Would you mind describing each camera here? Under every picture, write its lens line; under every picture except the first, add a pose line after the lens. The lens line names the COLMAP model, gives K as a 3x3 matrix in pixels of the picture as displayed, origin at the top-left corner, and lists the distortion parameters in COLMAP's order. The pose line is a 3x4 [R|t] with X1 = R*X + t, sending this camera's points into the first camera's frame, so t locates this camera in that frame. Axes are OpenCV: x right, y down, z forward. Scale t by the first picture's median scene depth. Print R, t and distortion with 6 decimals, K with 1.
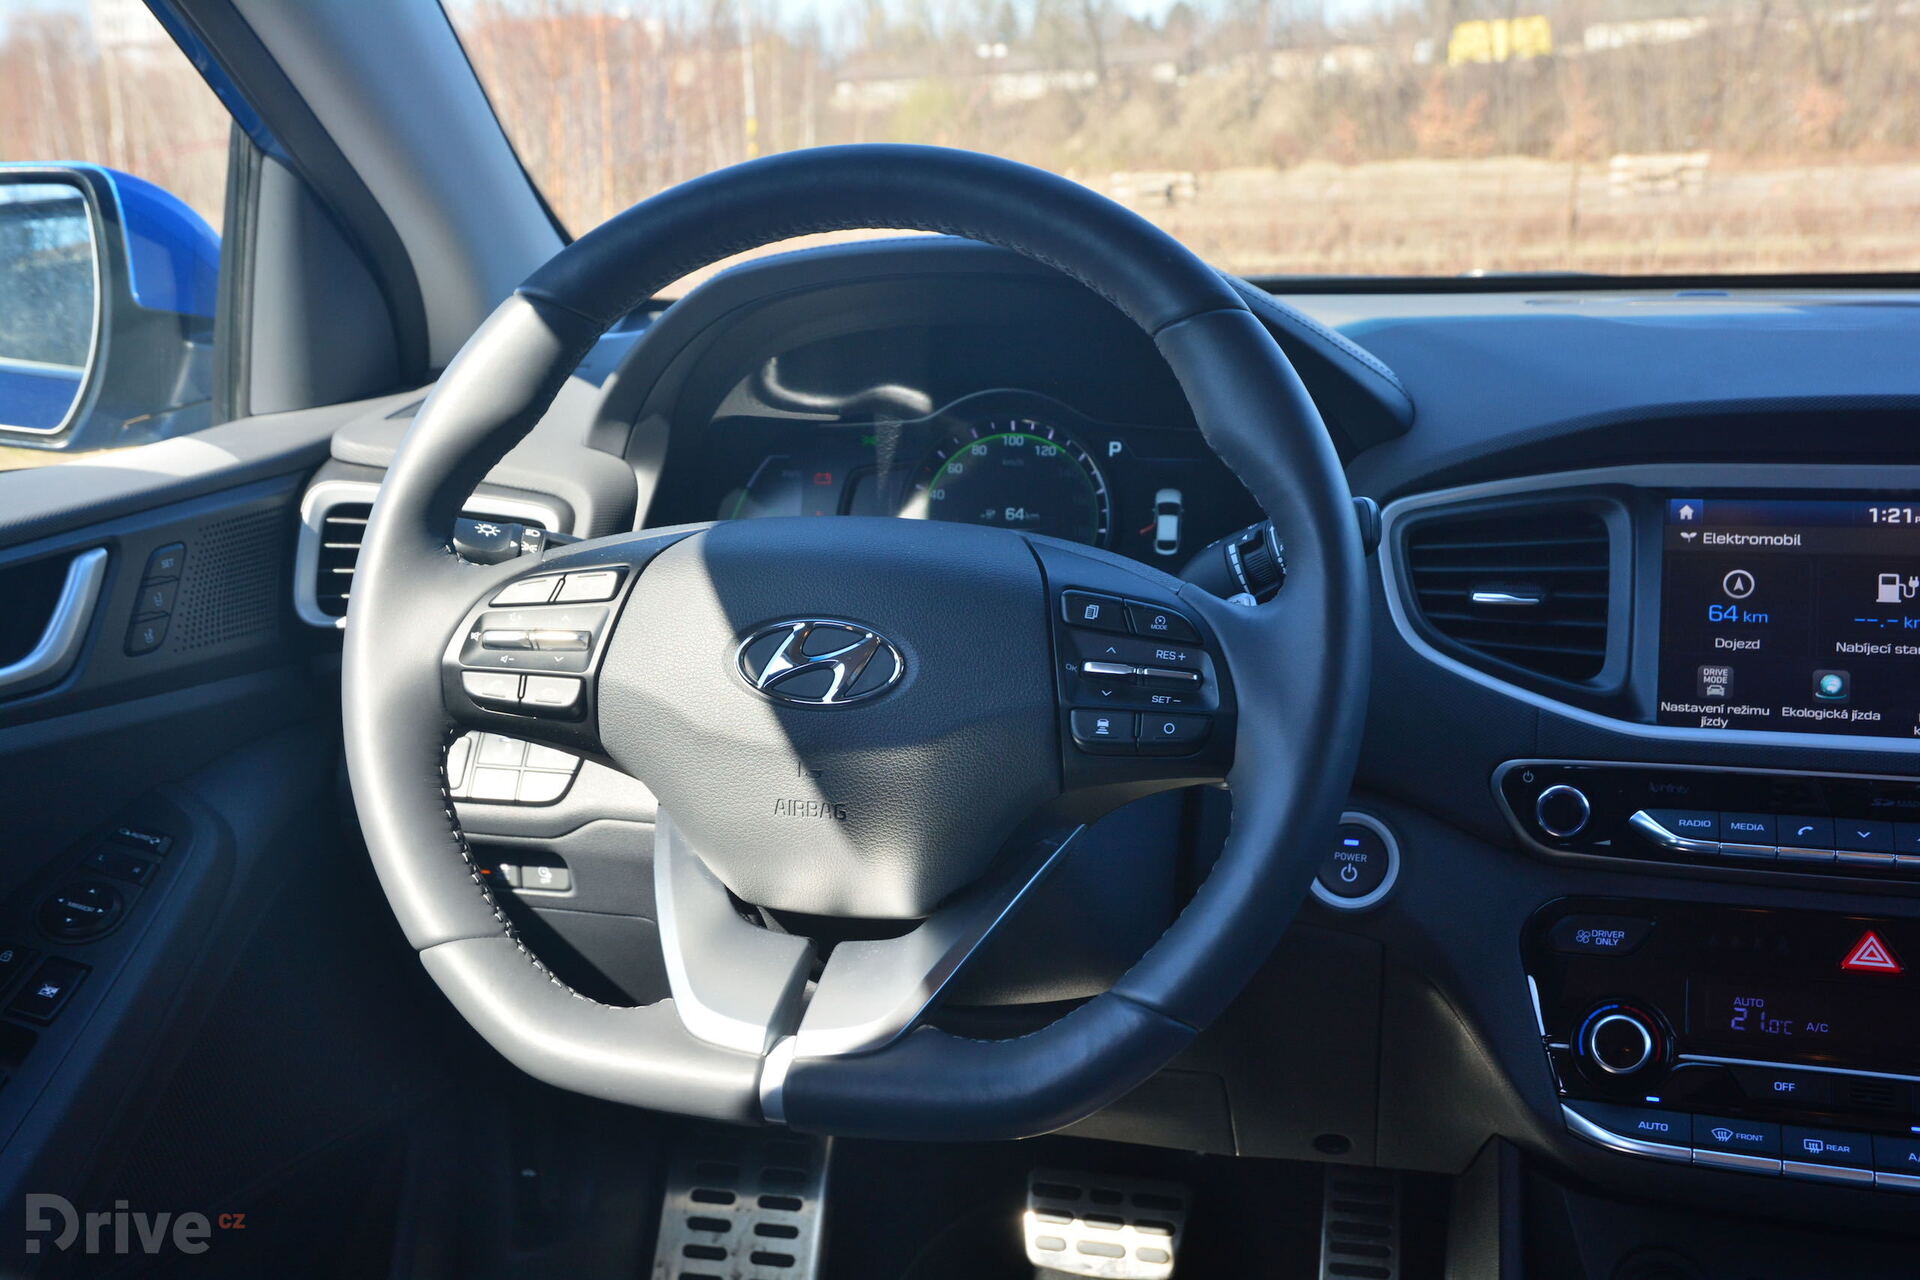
lens RADIAL K [[2071.7, 0, 960.0], [0, 2071.7, 640.0], [0, 0, 1]] dist [-0.005438, 0.120283]
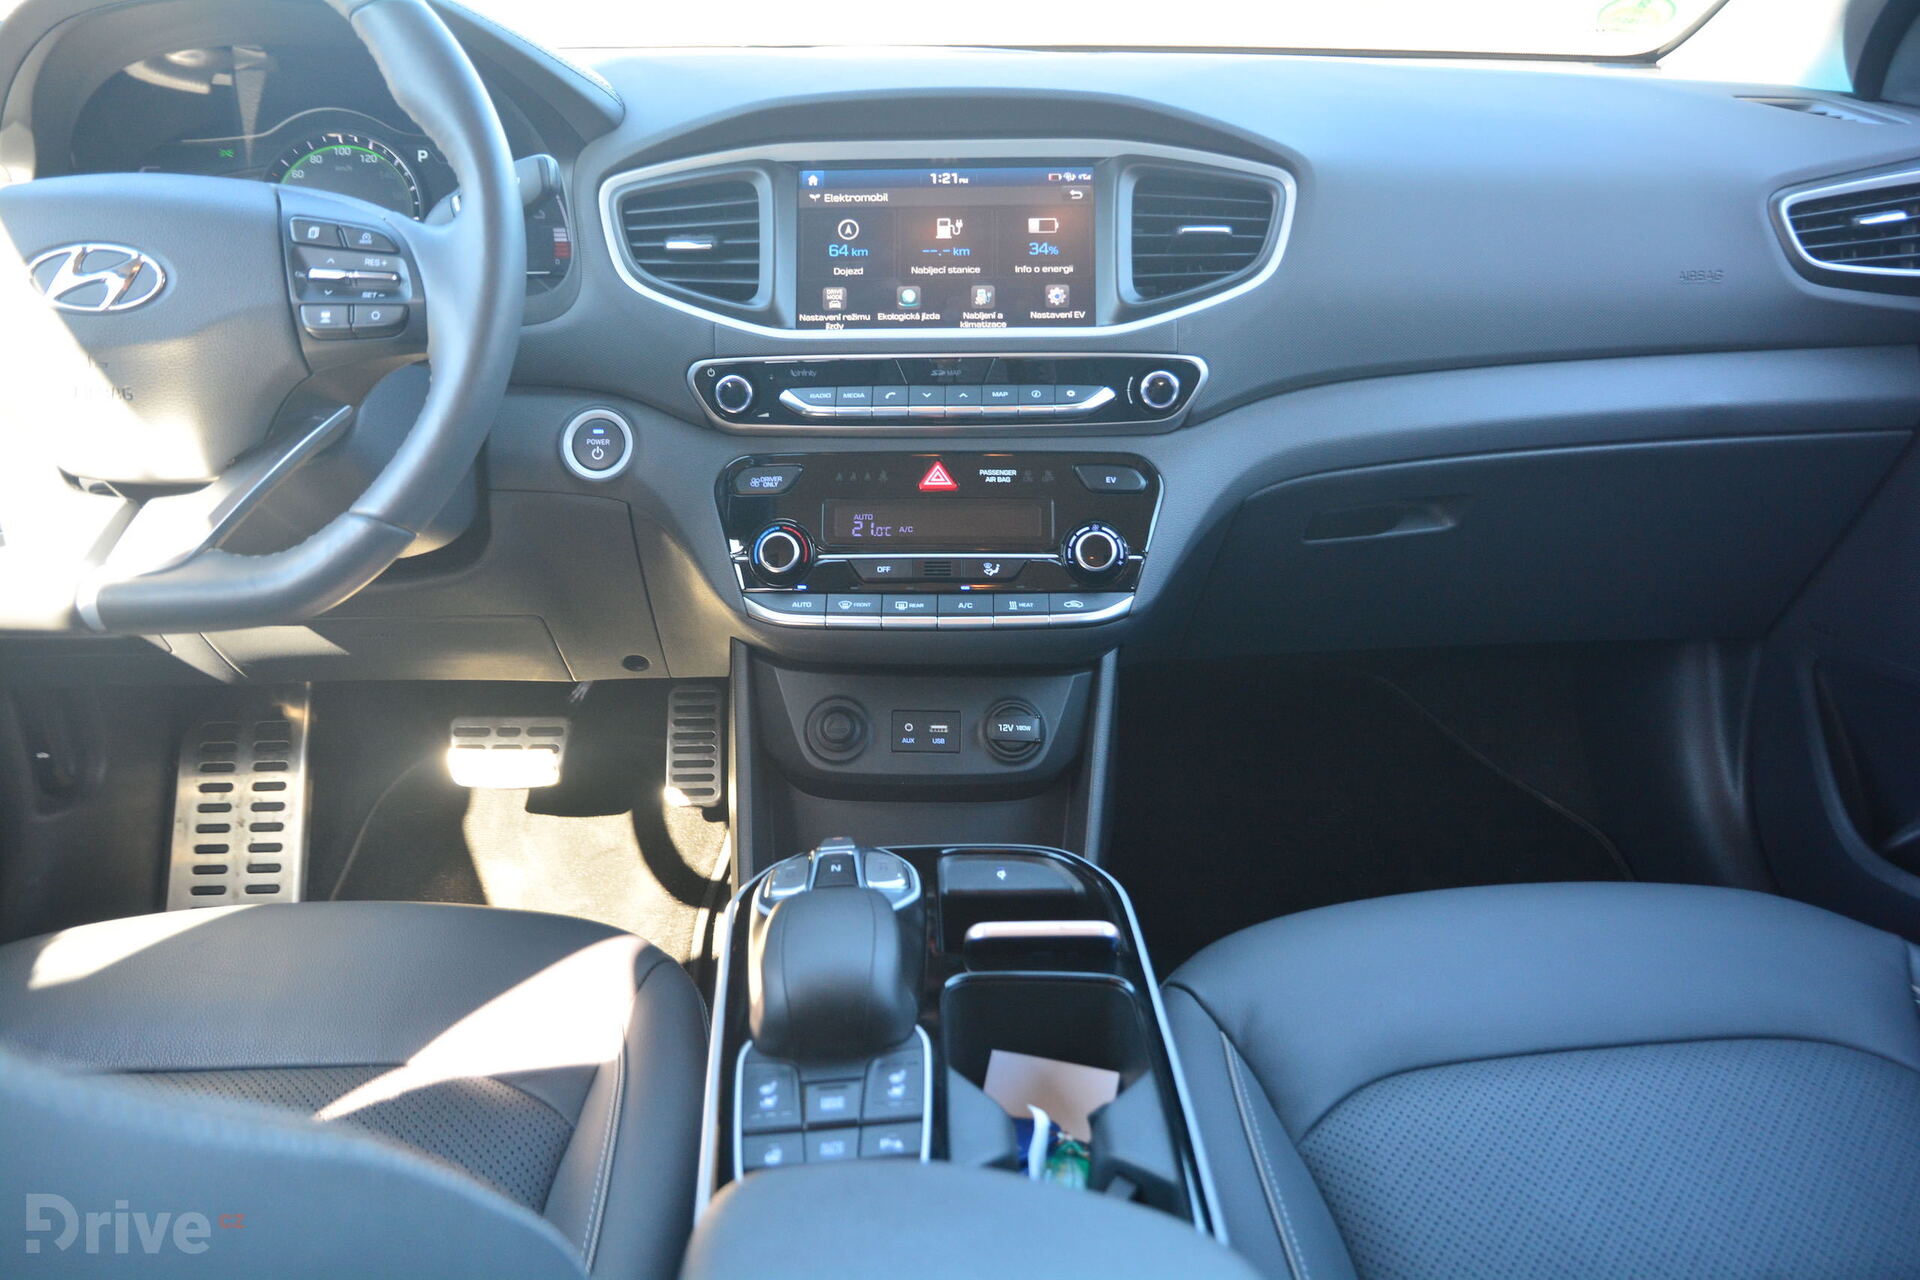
lens RADIAL K [[1523.3, 0, 960.0], [0, 1523.3, 640.0], [0, 0, 1]] dist [-0.089465, 0.124816]
pose [[0.962879, -0.085567, 0.256011, 0.157242], [0.045661, 0.986392, 0.157945, 0.090216], [-0.266042, -0.140393, 0.953683, -0.054163]]
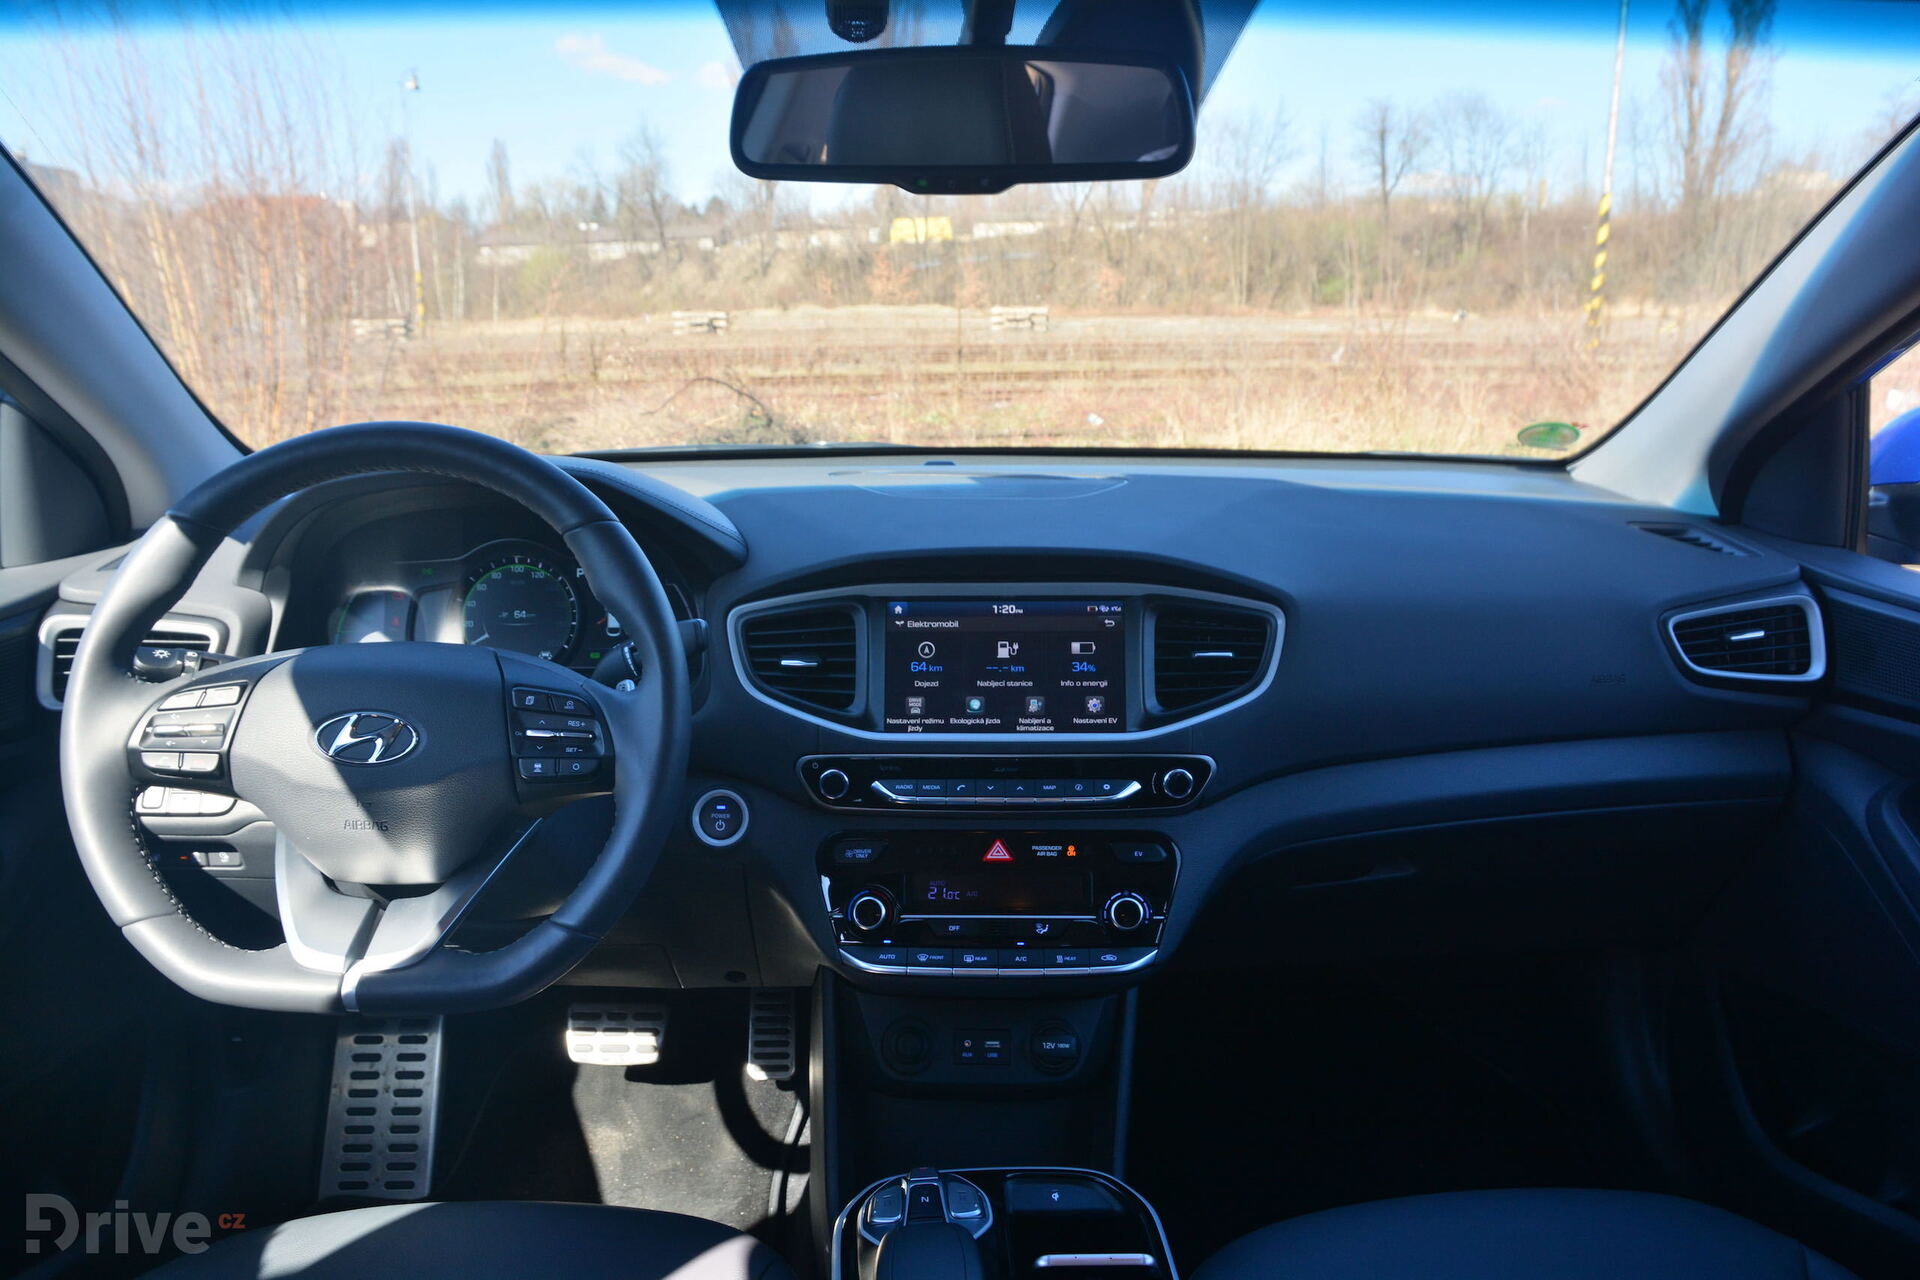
lens RADIAL K [[1381.6, 0, 960.0], [0, 1381.6, 640.0], [0, 0, 1]] dist [-0.124749, 0.101048]
pose [[0.963482, -0.044193, 0.264102, 0.089397], [0.039720, 0.998963, 0.022255, -0.060289], [-0.264811, -0.010952, 0.964238, -0.150186]]
